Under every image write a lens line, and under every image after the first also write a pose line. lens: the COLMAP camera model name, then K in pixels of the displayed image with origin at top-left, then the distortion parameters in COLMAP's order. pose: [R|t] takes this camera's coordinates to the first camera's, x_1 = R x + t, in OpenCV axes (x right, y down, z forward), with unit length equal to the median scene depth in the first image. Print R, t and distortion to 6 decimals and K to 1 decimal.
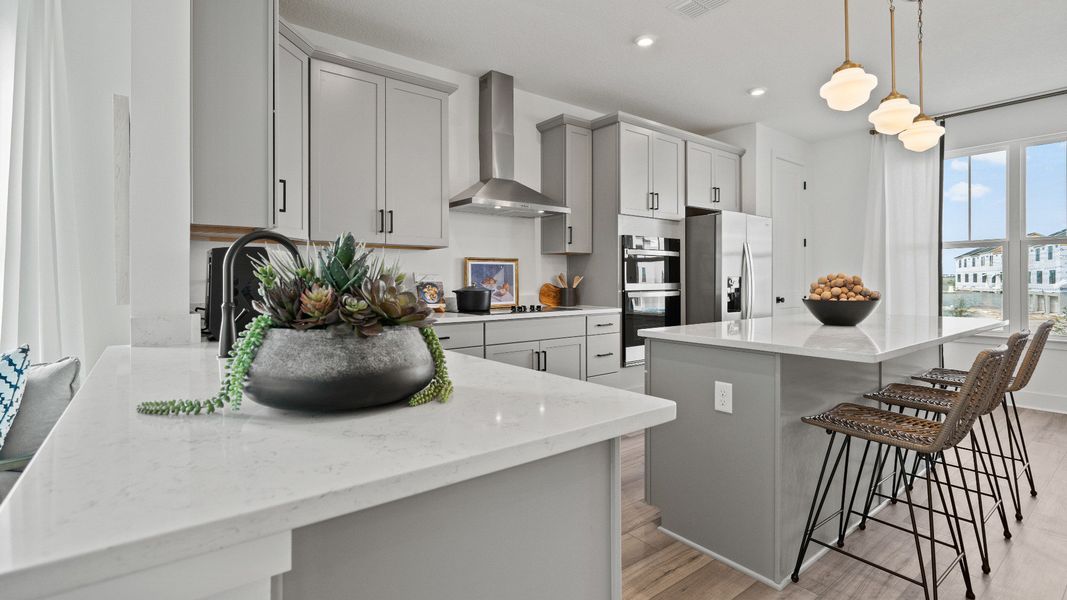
lens RADIAL K [[488.9, 0, 526.6], [0, 488.9, 278.2], [0, 0, 1]] dist [-0.008758, 0.000986]
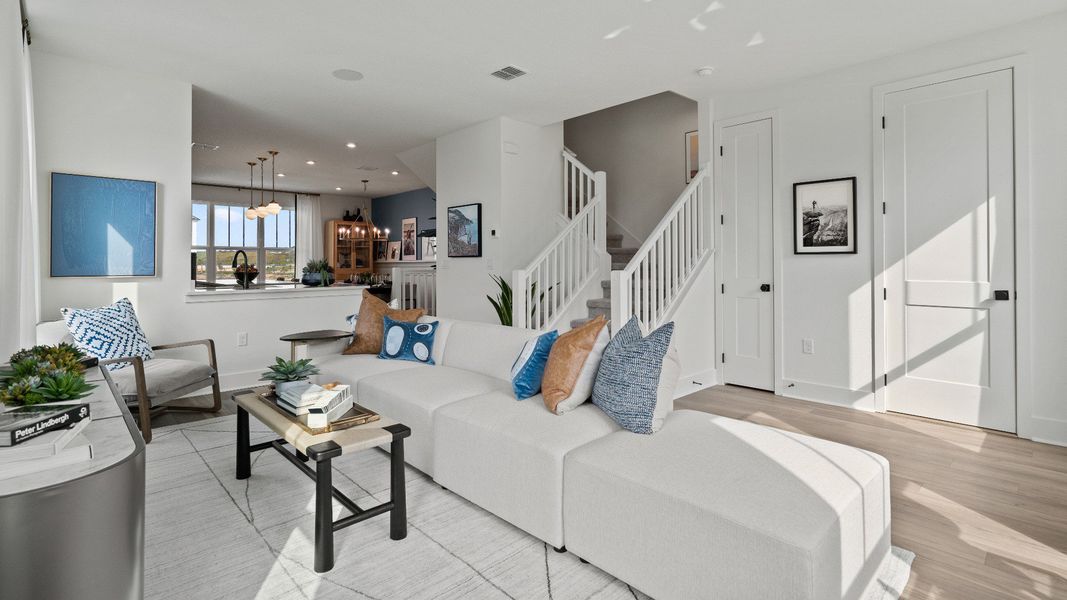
lens RADIAL K [[488.9, 0, 537.7], [0, 488.9, 255.3], [0, 0, 1]] dist [-0.008758, 0.000986]
pose [[-0.126029, 0.018480, 0.991854, -1.478291], [-0.001191, 0.999823, -0.018780, -0.002118], [-0.992026, -0.003548, -0.125985, -0.199983]]
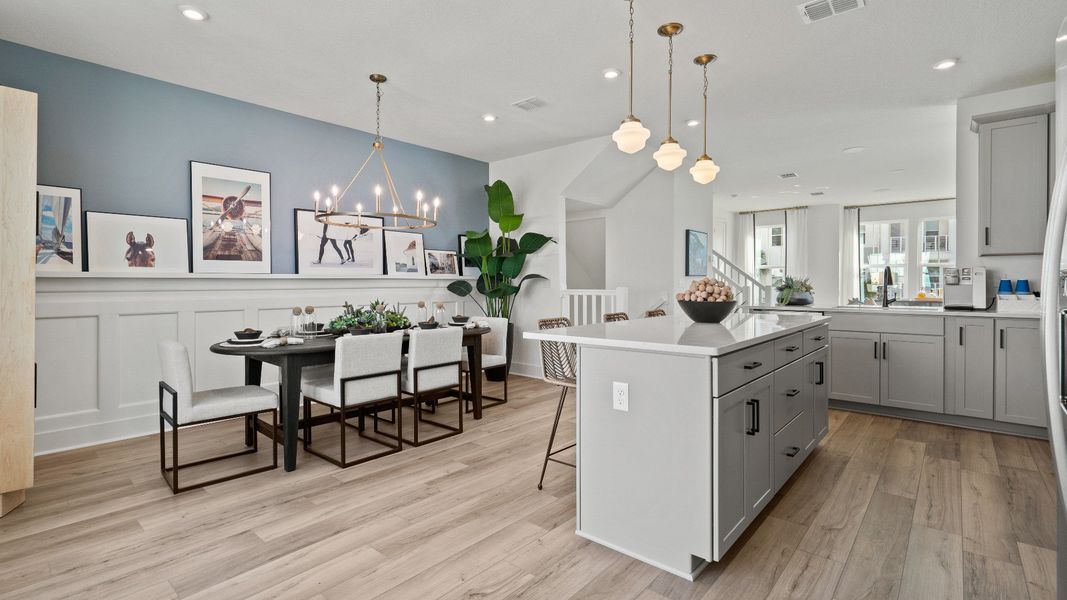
lens RADIAL K [[488.9, 0, 534.9], [0, 488.9, 285.2], [0, 0, 1]] dist [-0.008758, 0.000986]
pose [[-0.975875, 0.003633, -0.218298, 0.828307], [0.003621, 0.999993, 0.000455, 0.002641], [0.218298, -0.000347, -0.975882, 1.307623]]
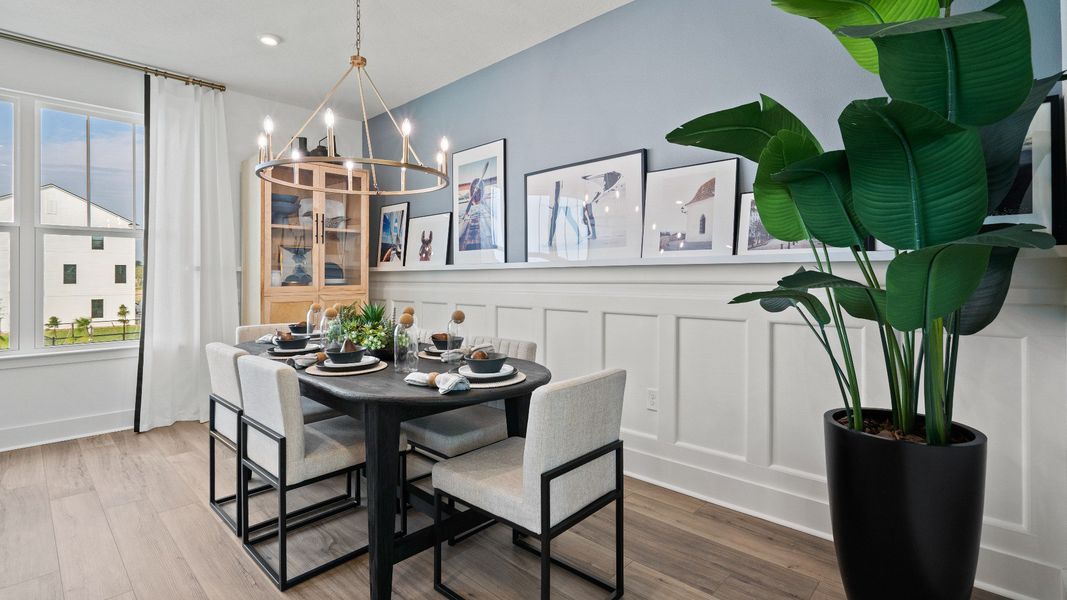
lens RADIAL K [[488.9, 0, 529.2], [0, 488.9, 273.6], [0, 0, 1]] dist [-0.008758, 0.000986]
pose [[-0.165692, 0.007026, 0.986153, 0.288779], [-0.000073, 0.999975, -0.007137, 0.000429], [-0.986178, -0.001254, -0.165687, 0.214107]]
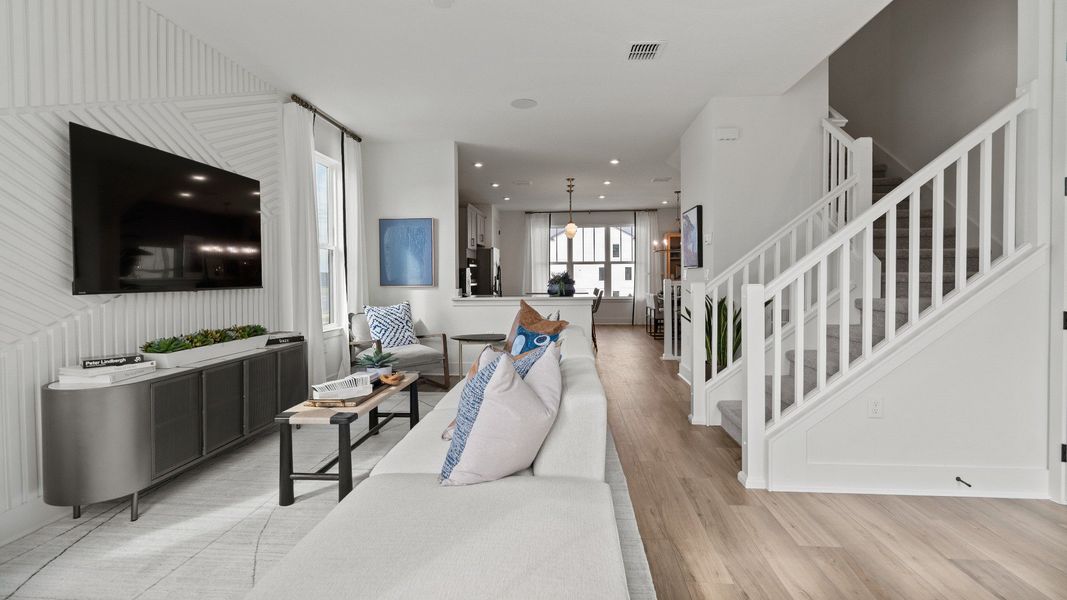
lens RADIAL K [[488.9, 0, 537.4], [0, 488.9, 284.9], [0, 0, 1]] dist [-0.008758, 0.000986]
pose [[0.656845, -0.016070, 0.753854, -1.250054], [0.003796, 0.999831, 0.018006, -0.003667], [-0.754016, -0.008965, 0.656795, -0.690816]]
